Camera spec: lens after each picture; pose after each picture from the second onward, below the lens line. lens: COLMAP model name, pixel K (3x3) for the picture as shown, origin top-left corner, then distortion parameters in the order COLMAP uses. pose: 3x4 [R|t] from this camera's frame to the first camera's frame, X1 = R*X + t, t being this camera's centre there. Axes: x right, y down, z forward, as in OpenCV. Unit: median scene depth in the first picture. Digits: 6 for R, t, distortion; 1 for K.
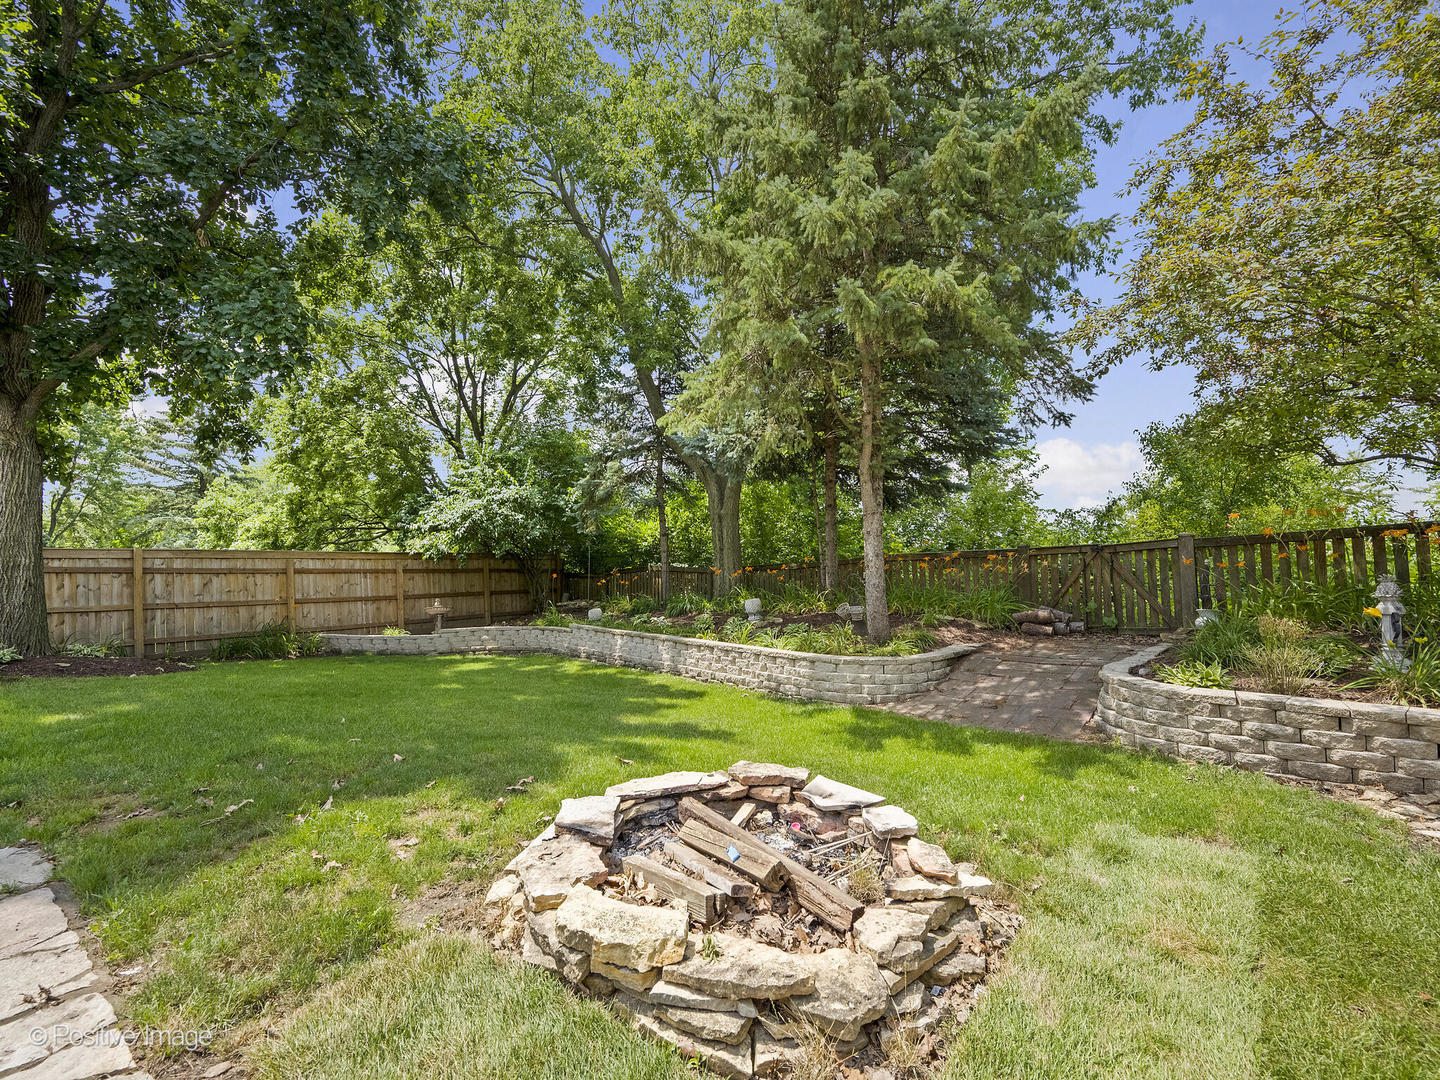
lens RADIAL K [[641.3, 0, 735.3], [0, 641.3, 541.4], [0, 0, 1]] dist [0.003060, -0.000431]
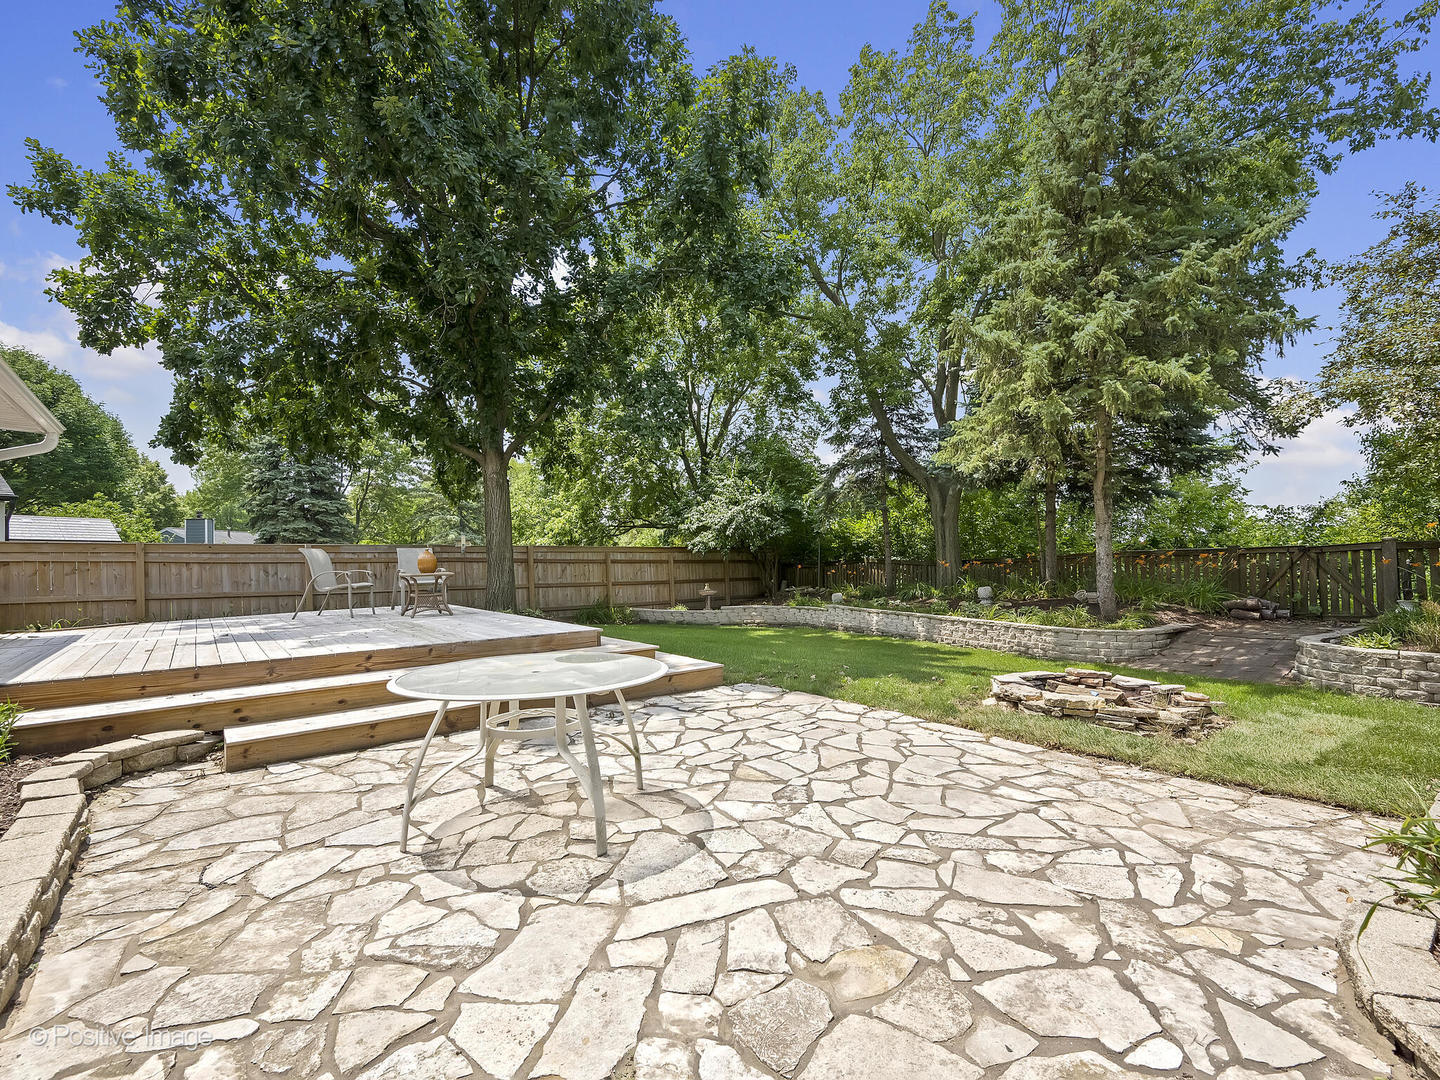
lens RADIAL K [[643.9, 0, 732.1], [0, 643.9, 548.6], [0, 0, 1]] dist [-0.000272, -0.000035]
pose [[0.973494, 0.002526, -0.228697, -0.206362], [0.003876, 0.999613, 0.027539, -0.027612], [0.228678, -0.027696, 0.973108, -0.424102]]
